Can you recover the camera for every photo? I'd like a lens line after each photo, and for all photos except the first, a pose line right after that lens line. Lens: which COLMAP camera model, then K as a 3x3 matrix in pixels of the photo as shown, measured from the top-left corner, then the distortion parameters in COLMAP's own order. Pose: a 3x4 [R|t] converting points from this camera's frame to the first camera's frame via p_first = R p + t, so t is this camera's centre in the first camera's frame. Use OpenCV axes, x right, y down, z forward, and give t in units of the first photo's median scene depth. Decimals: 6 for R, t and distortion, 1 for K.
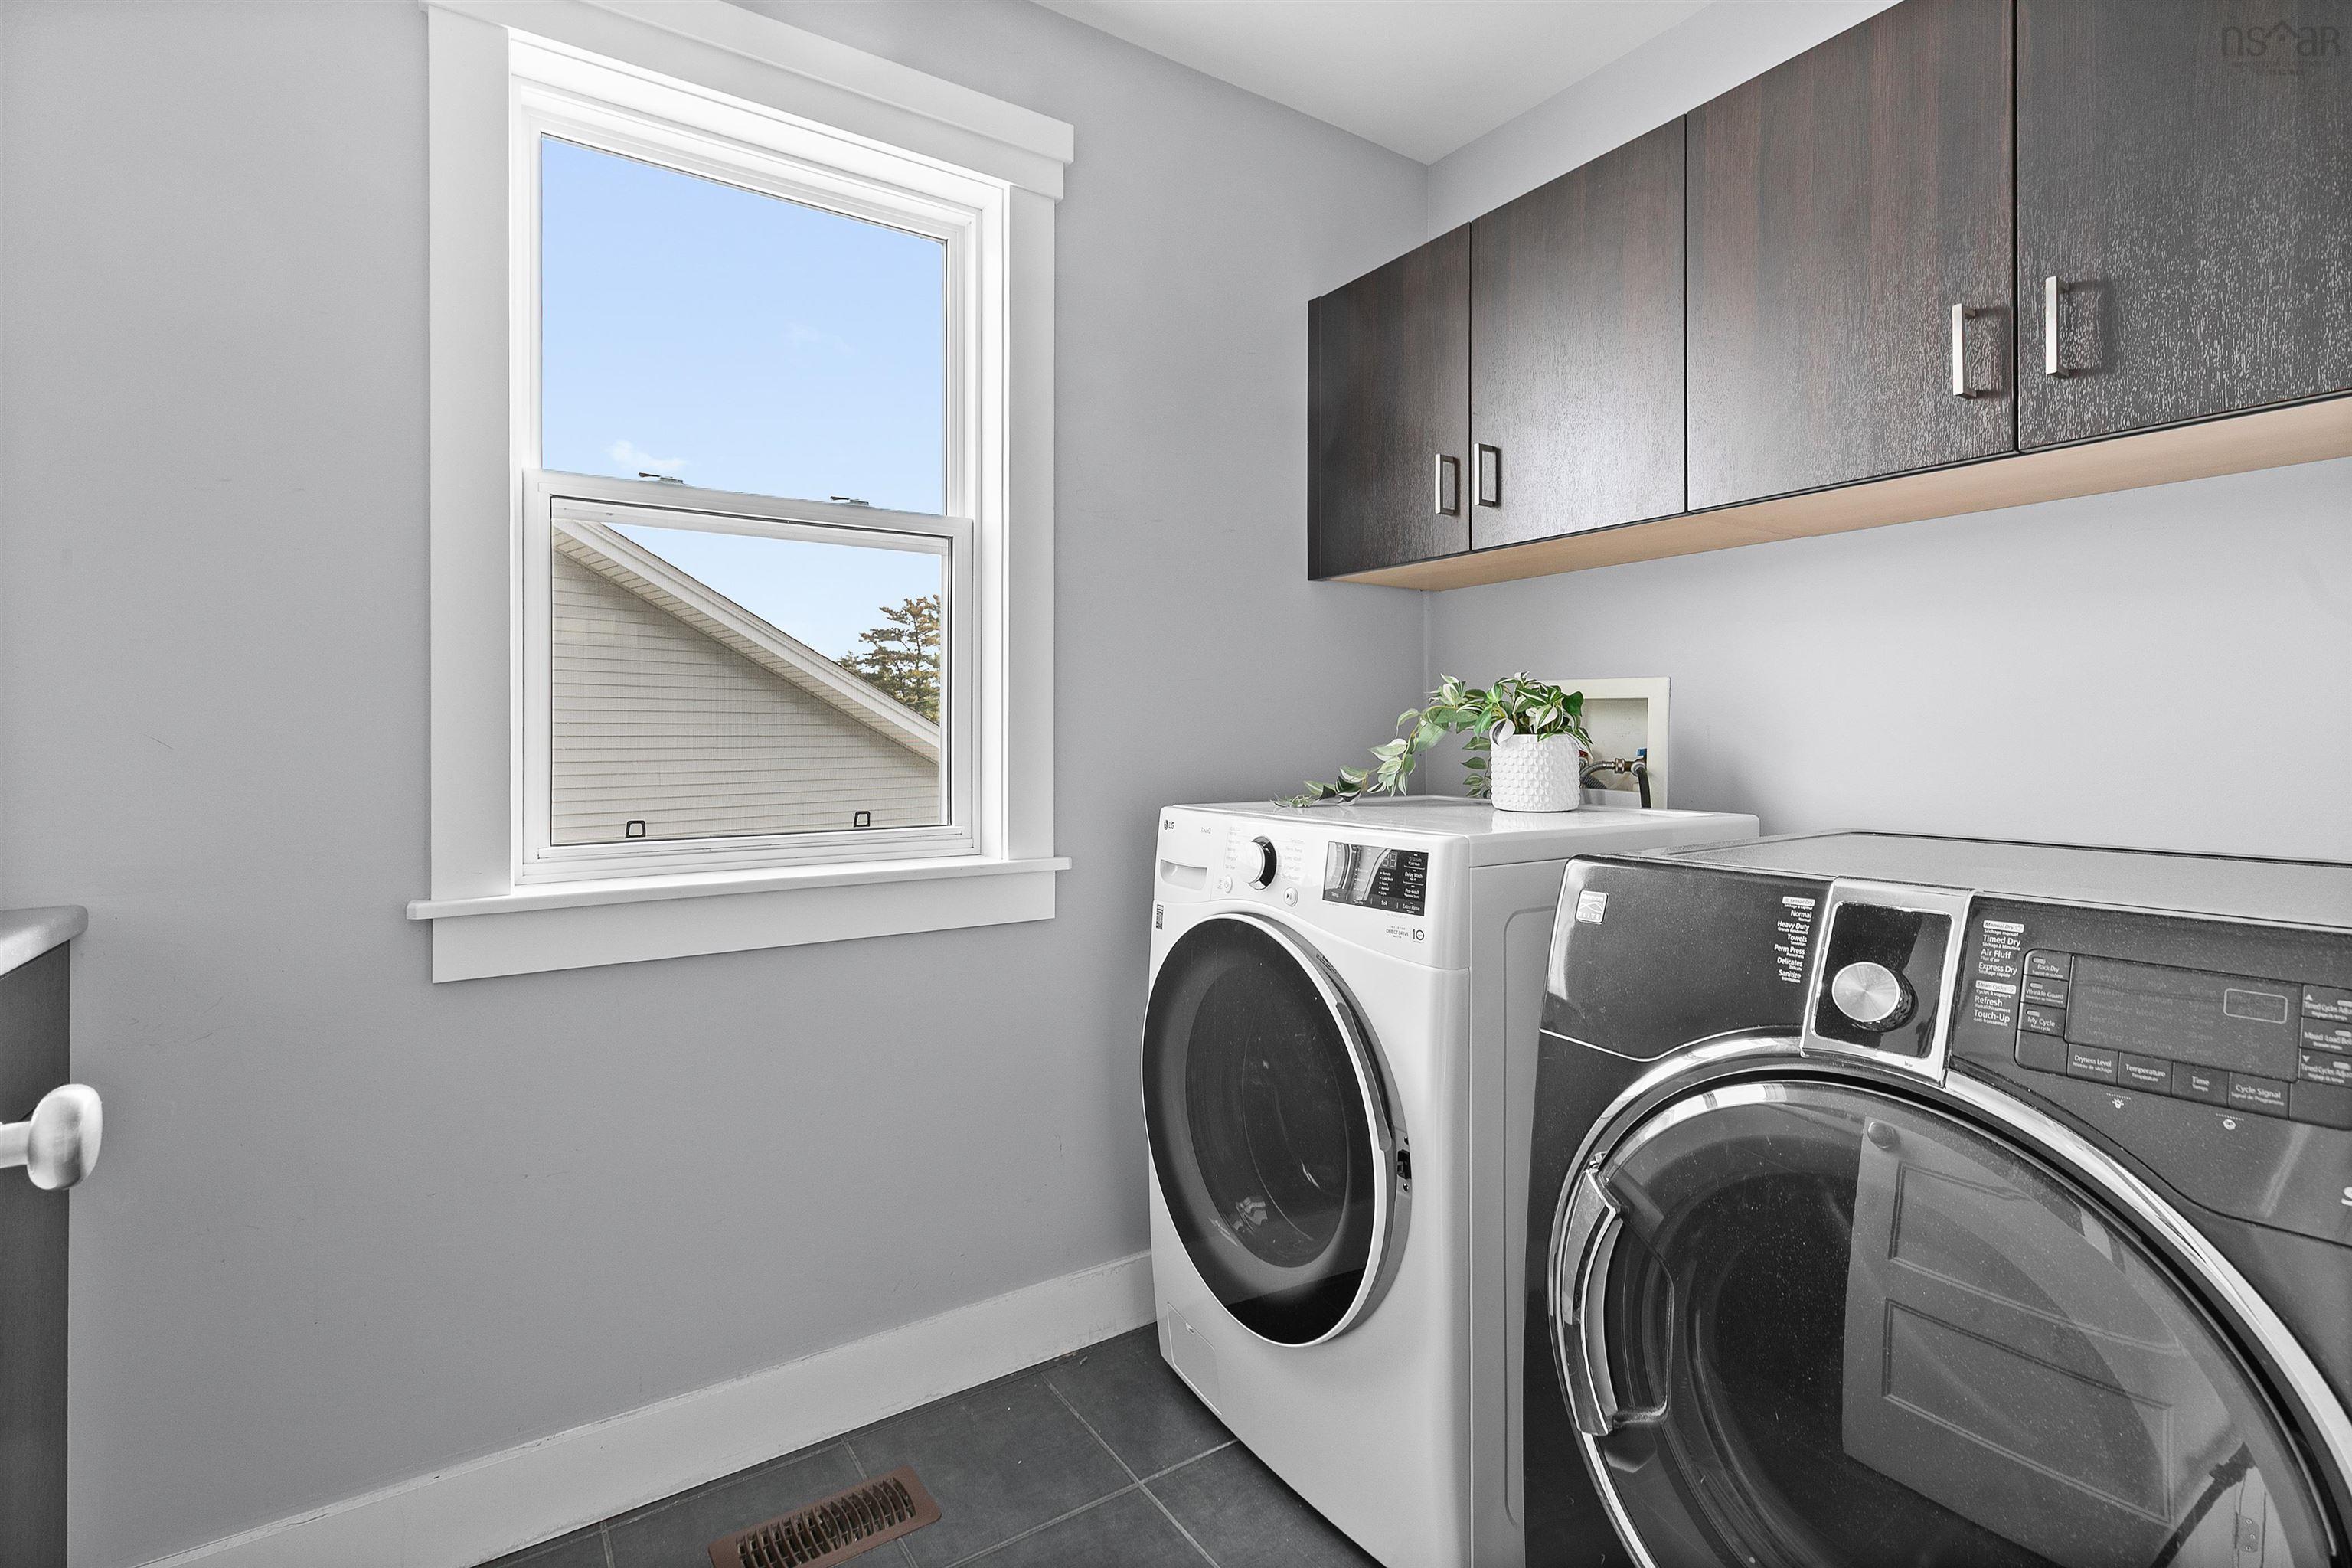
lens RADIAL K [[1061.7, 0, 1178.7], [0, 1061.7, 747.7], [0, 0, 1]] dist [0.001896, -0.000206]
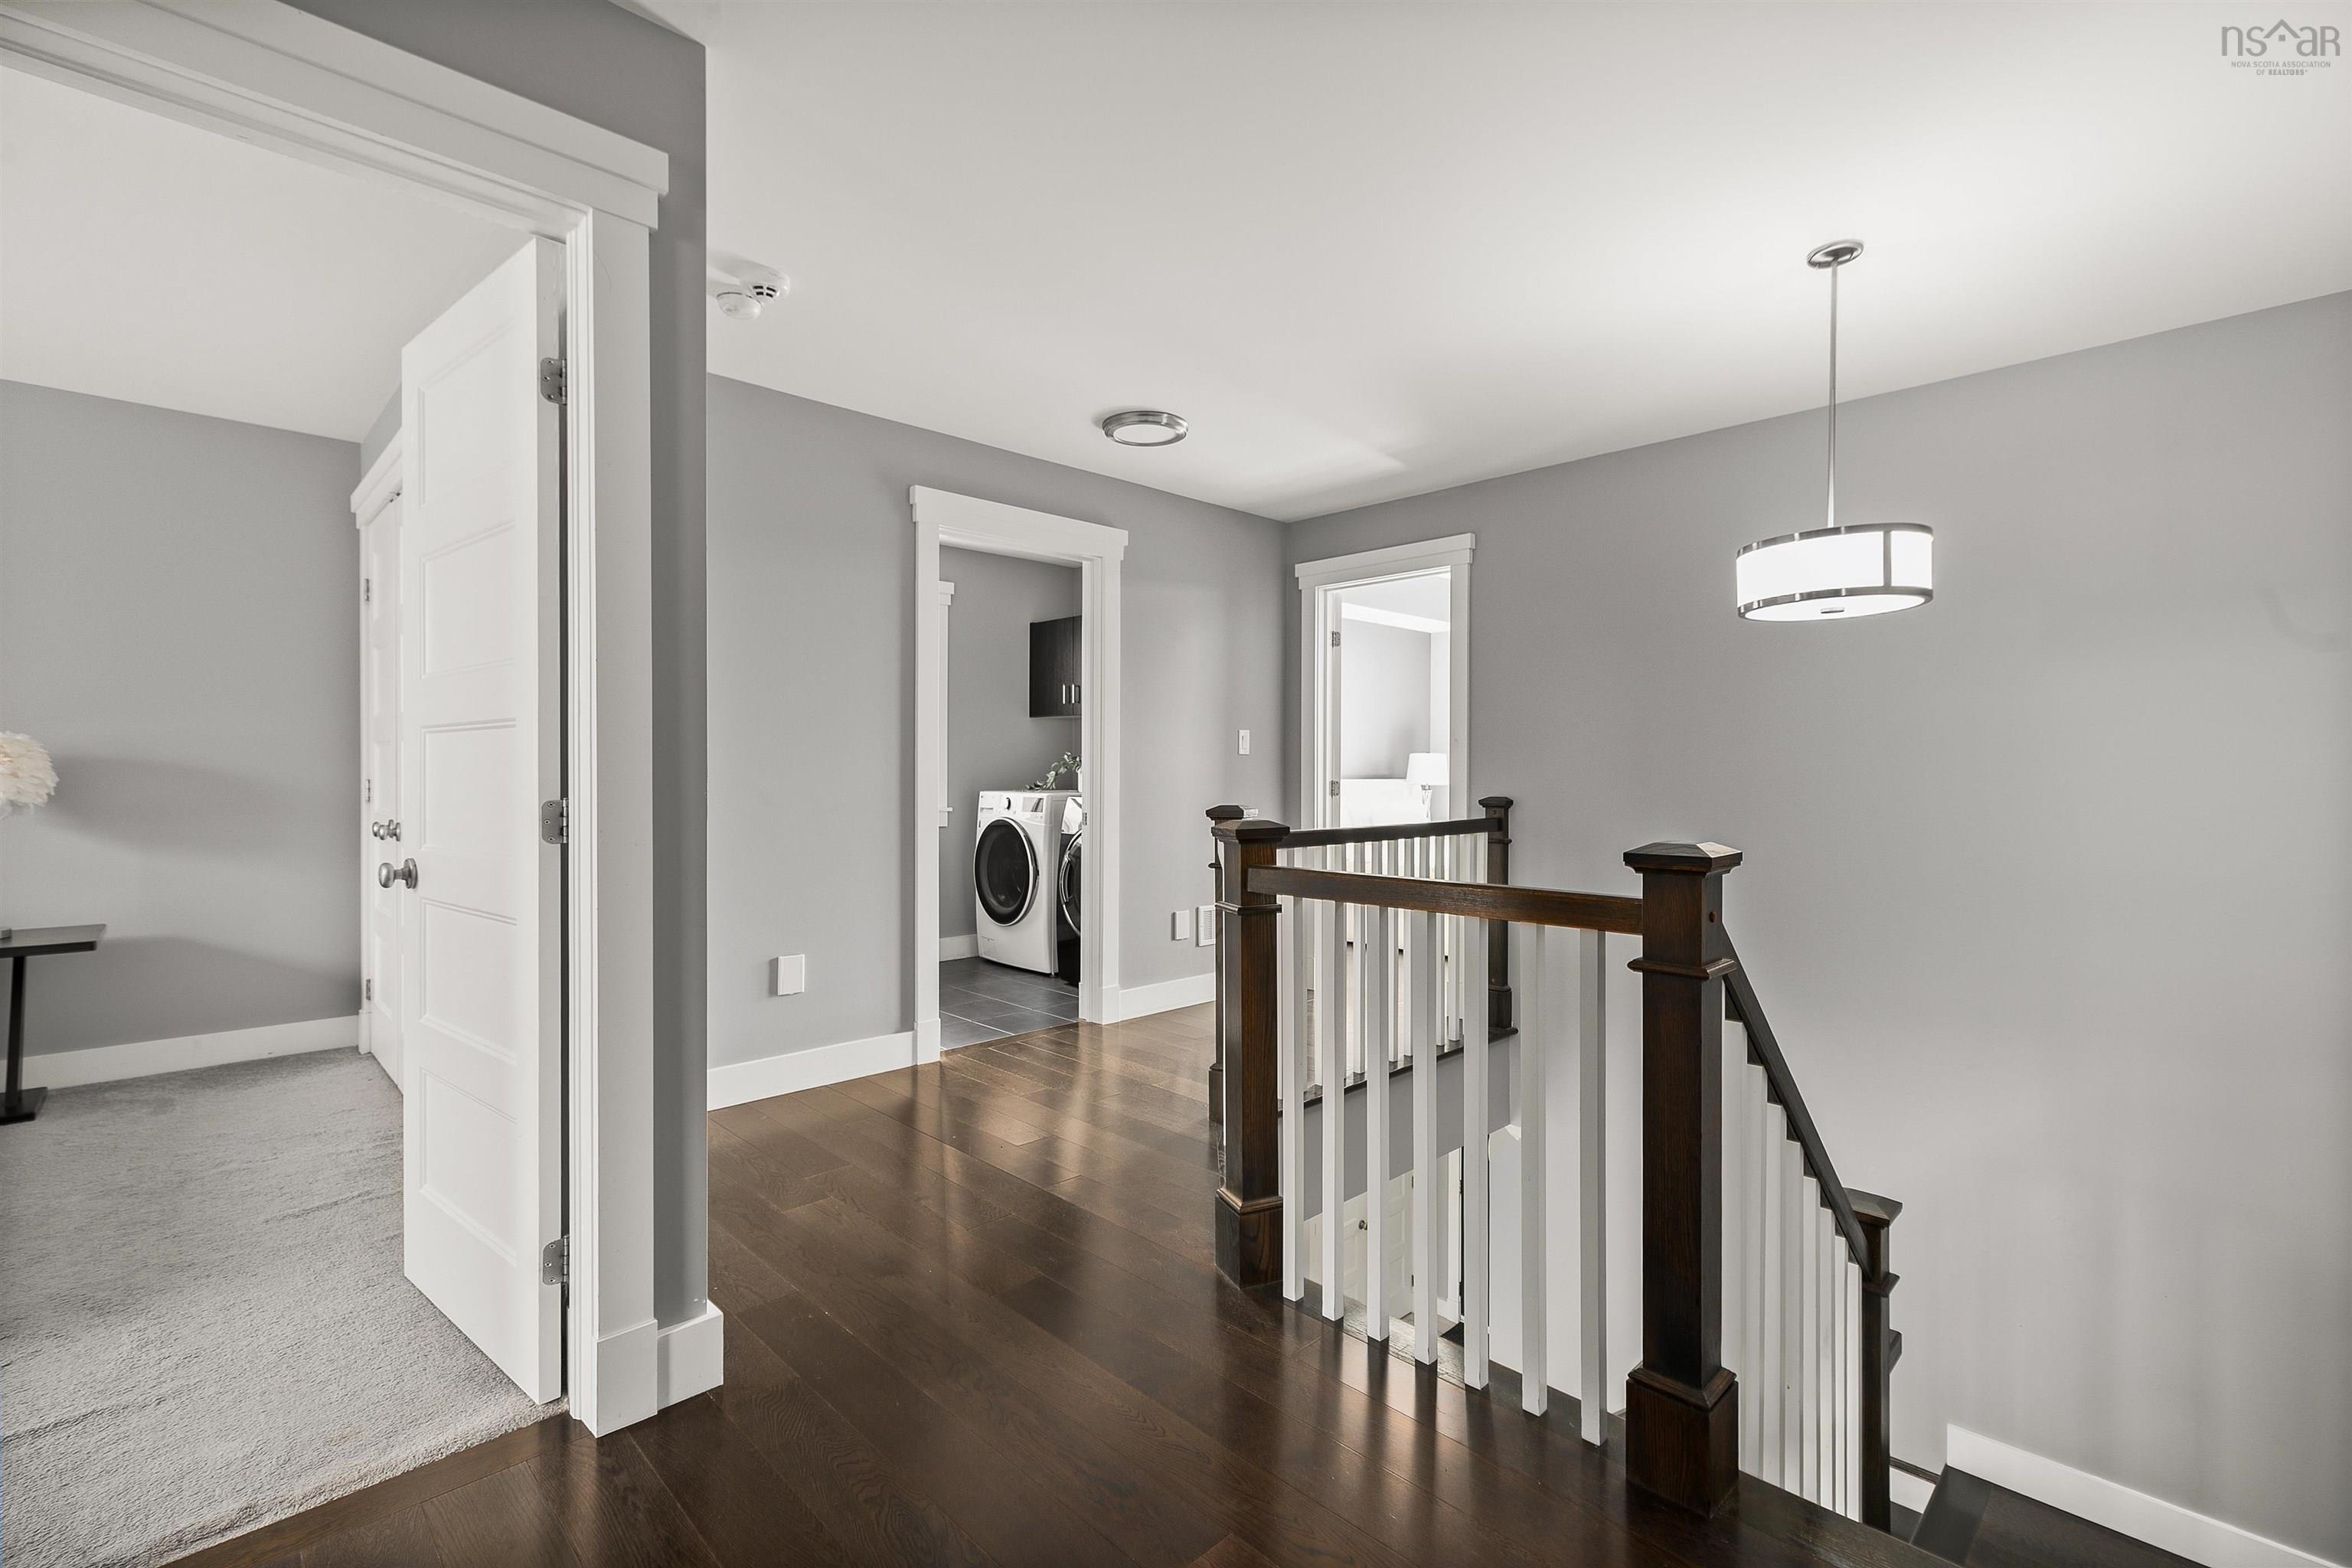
lens RADIAL K [[1061.7, 0, 1178.7], [0, 1061.7, 747.7], [0, 0, 1]] dist [0.001896, -0.000206]
pose [[0.983836, 0.008610, 0.178866, 0.000625], [-0.003716, 0.999610, -0.027678, 0.009186], [-0.179035, 0.026566, 0.983484, -2.639848]]
